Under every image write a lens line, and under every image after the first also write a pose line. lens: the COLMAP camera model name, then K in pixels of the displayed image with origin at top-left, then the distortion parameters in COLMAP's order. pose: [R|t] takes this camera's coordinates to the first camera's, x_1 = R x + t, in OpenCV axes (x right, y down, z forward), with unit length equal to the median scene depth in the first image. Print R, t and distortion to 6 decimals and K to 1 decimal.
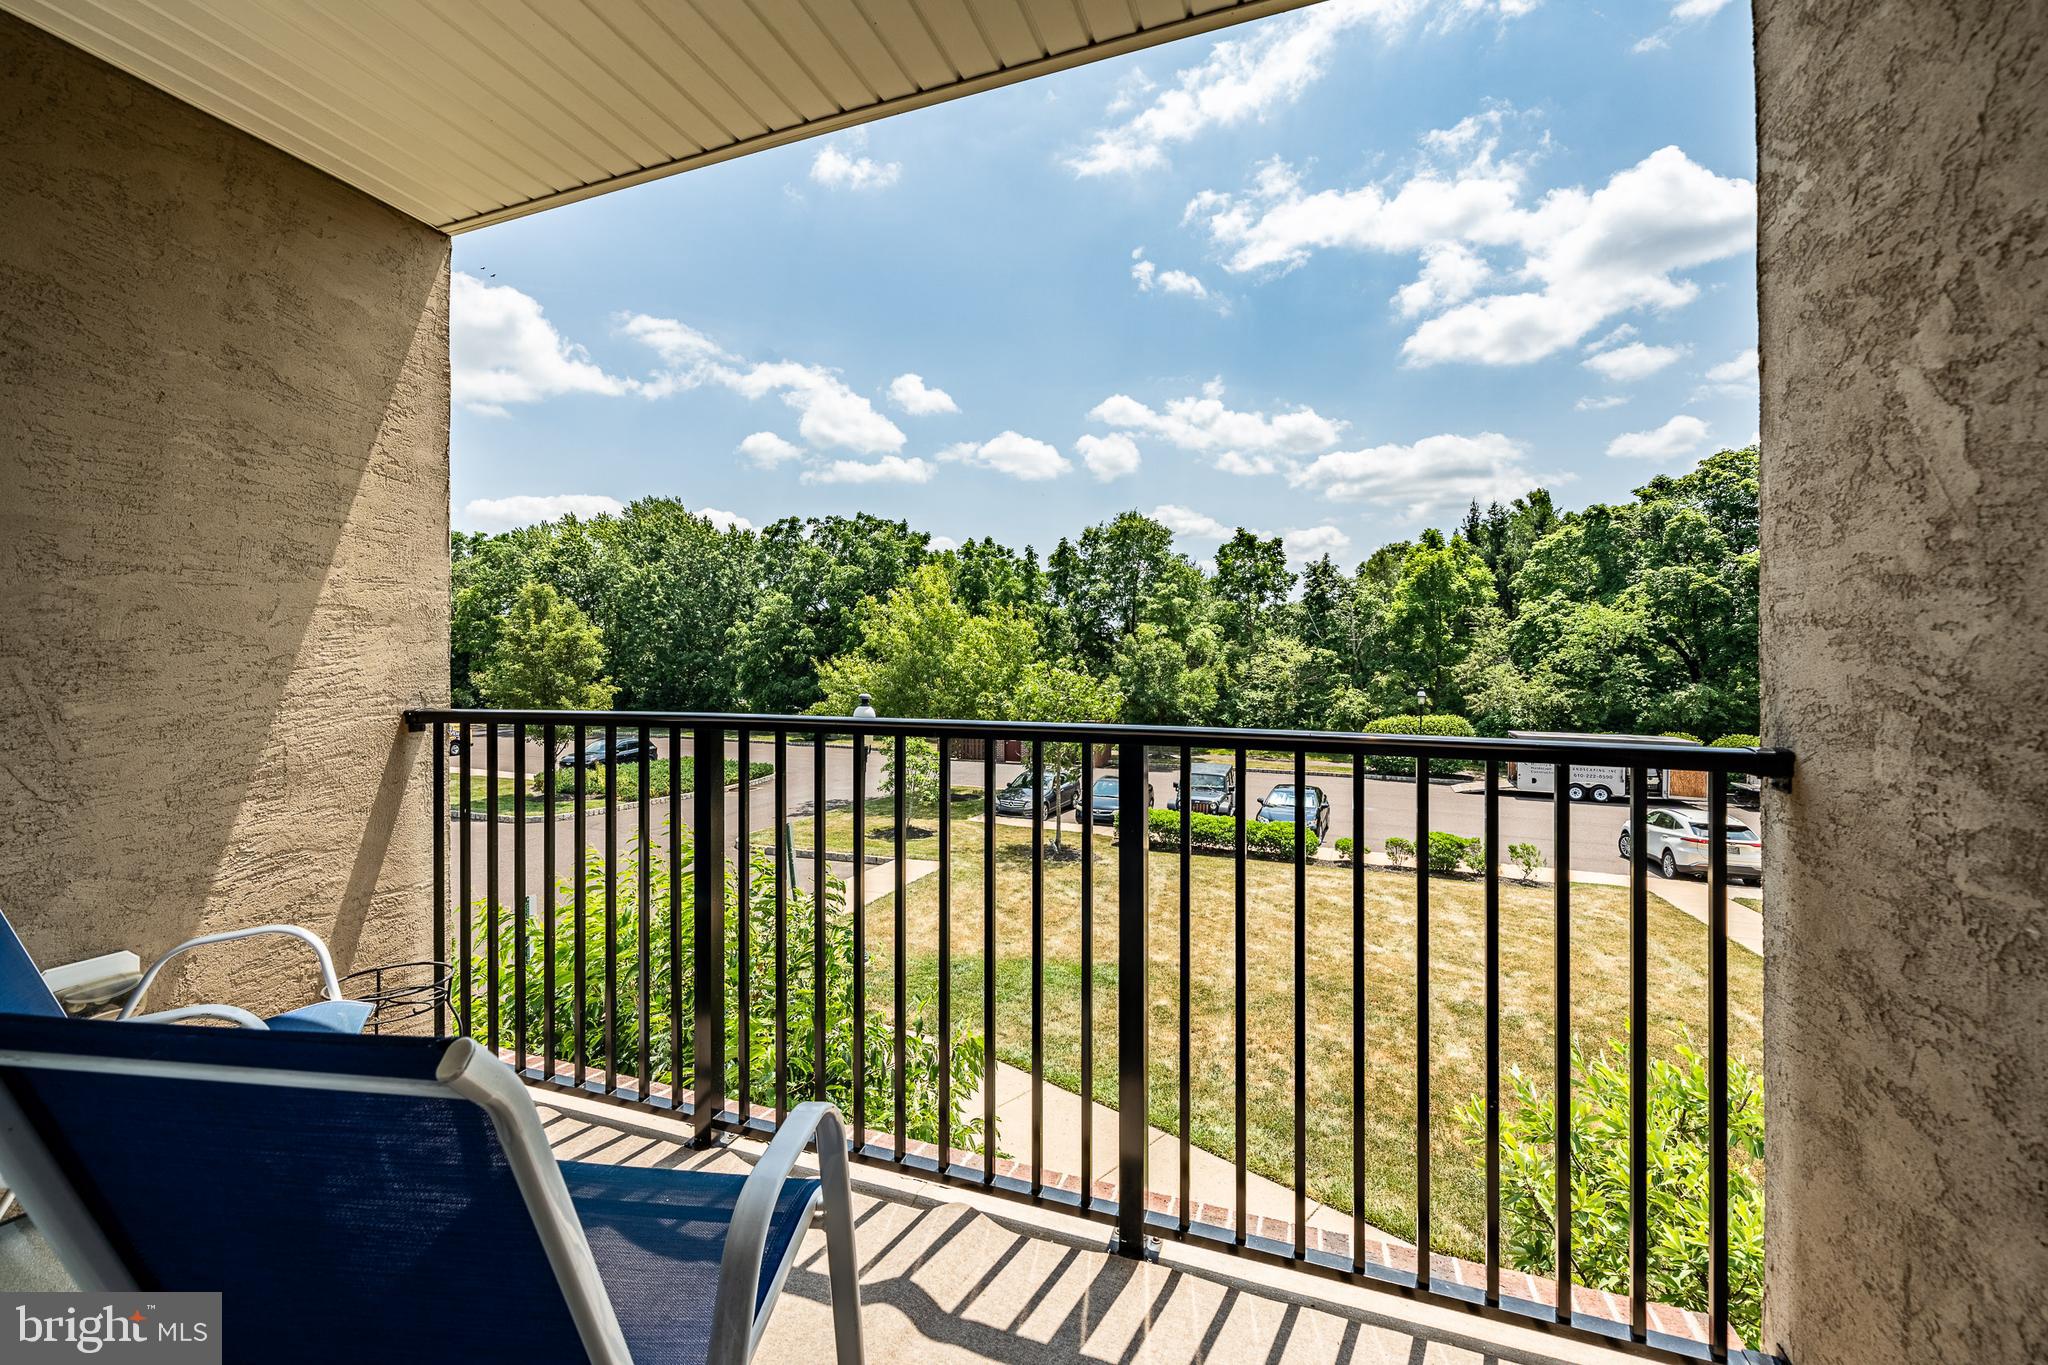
lens RADIAL K [[817.5, 0, 1018.7], [0, 817.5, 673.0], [0, 0, 1]] dist [-0.004143, -0.000266]
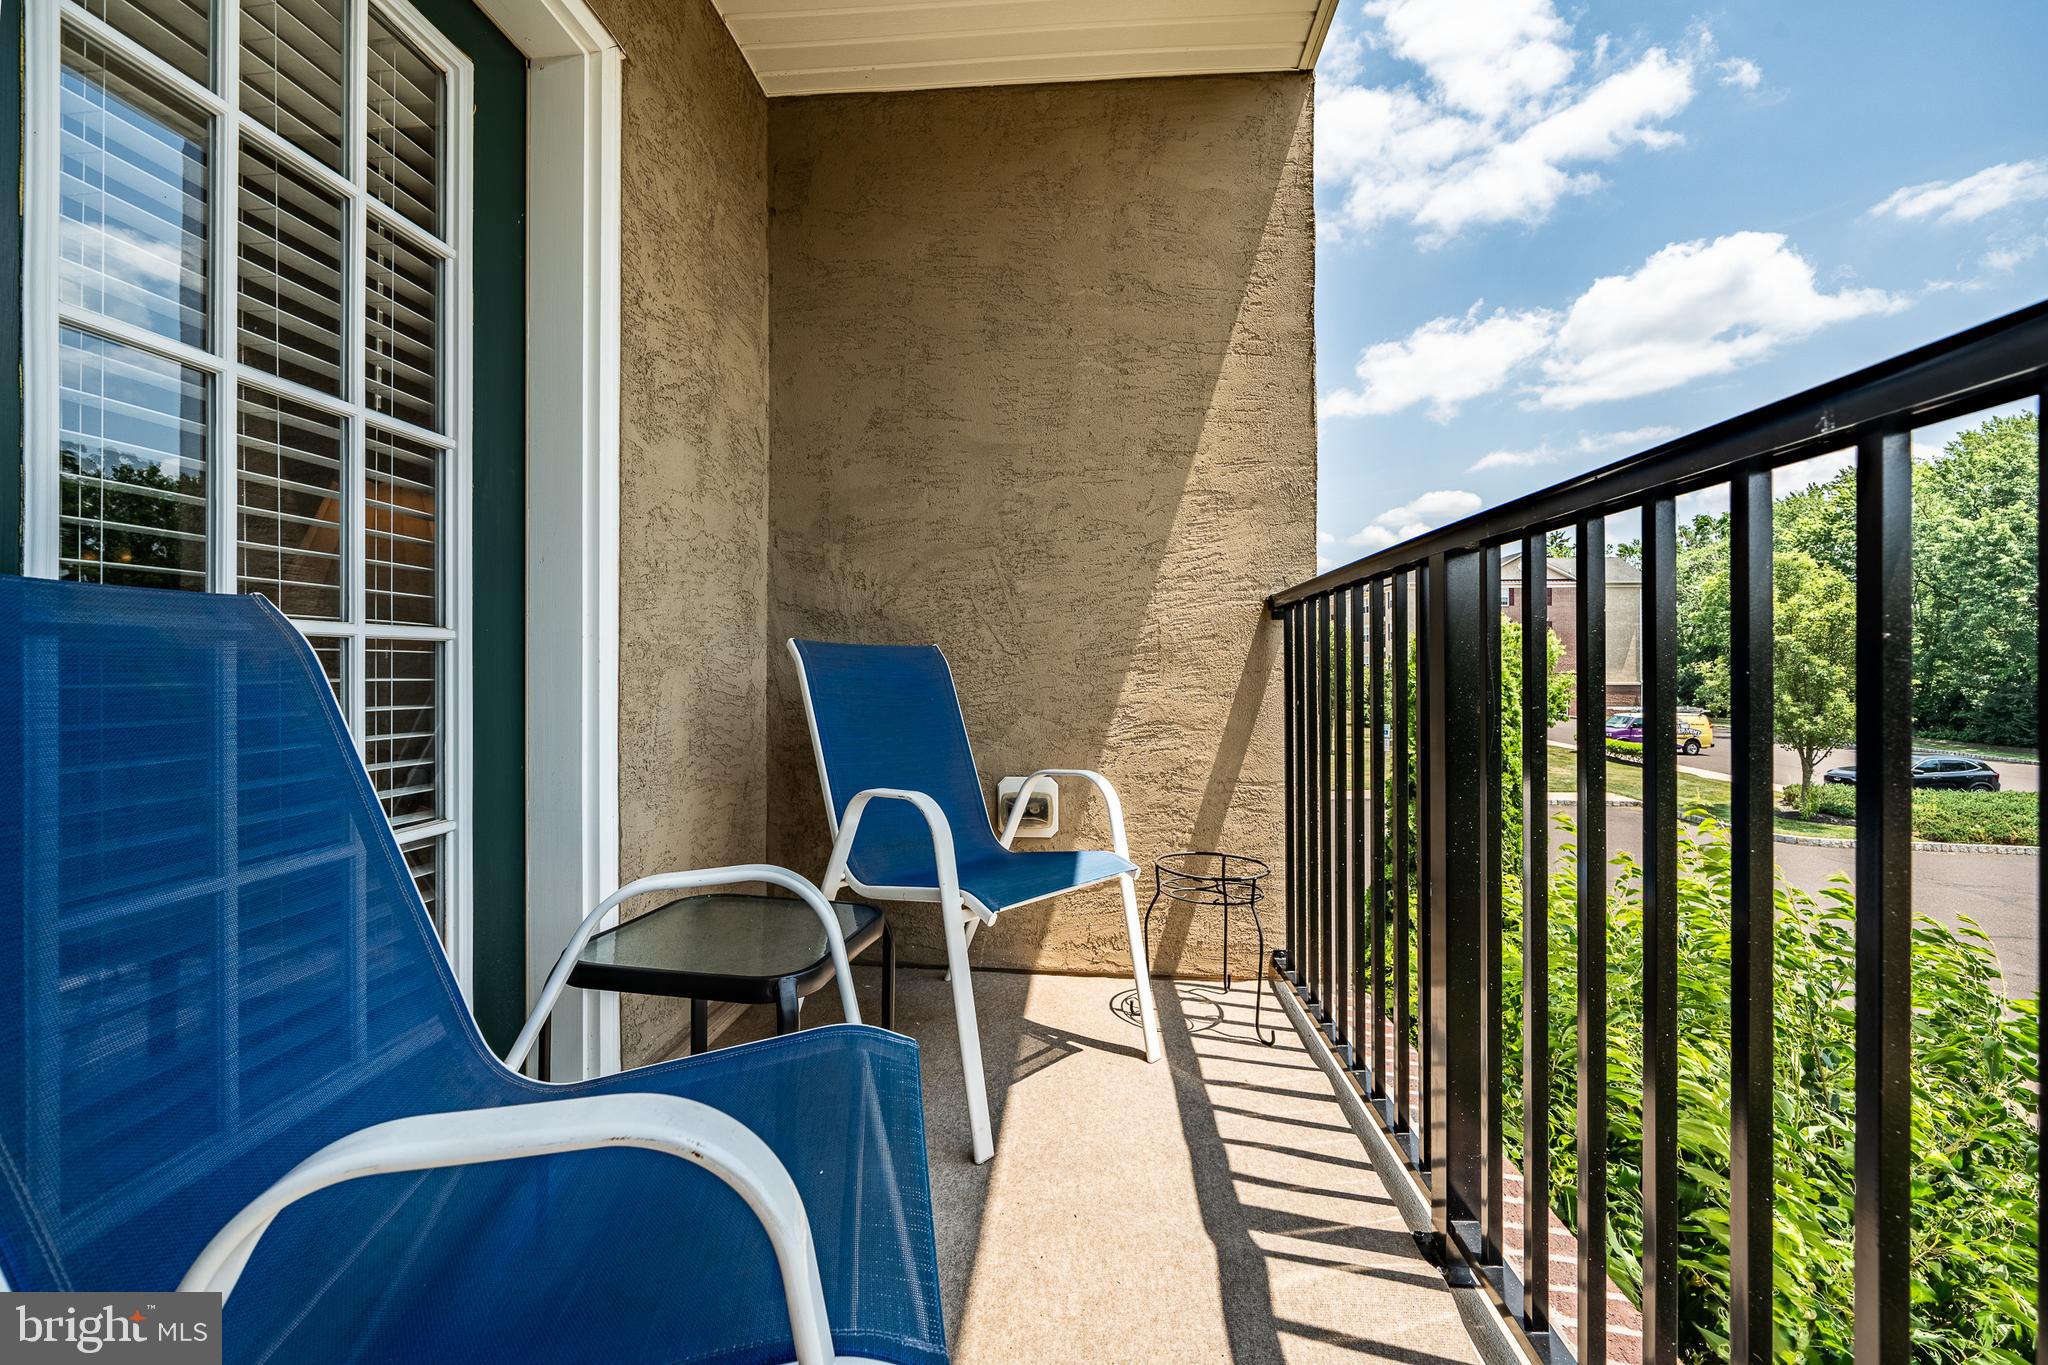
lens RADIAL K [[817.5, 0, 1018.0], [0, 817.5, 669.6], [0, 0, 1]] dist [-0.004143, -0.000266]
pose [[0.258442, 0.002051, -0.966025, 0.103829], [-0.004712, 0.999989, 0.000863, 0.148298], [0.966015, 0.004329, 0.258449, 0.533019]]
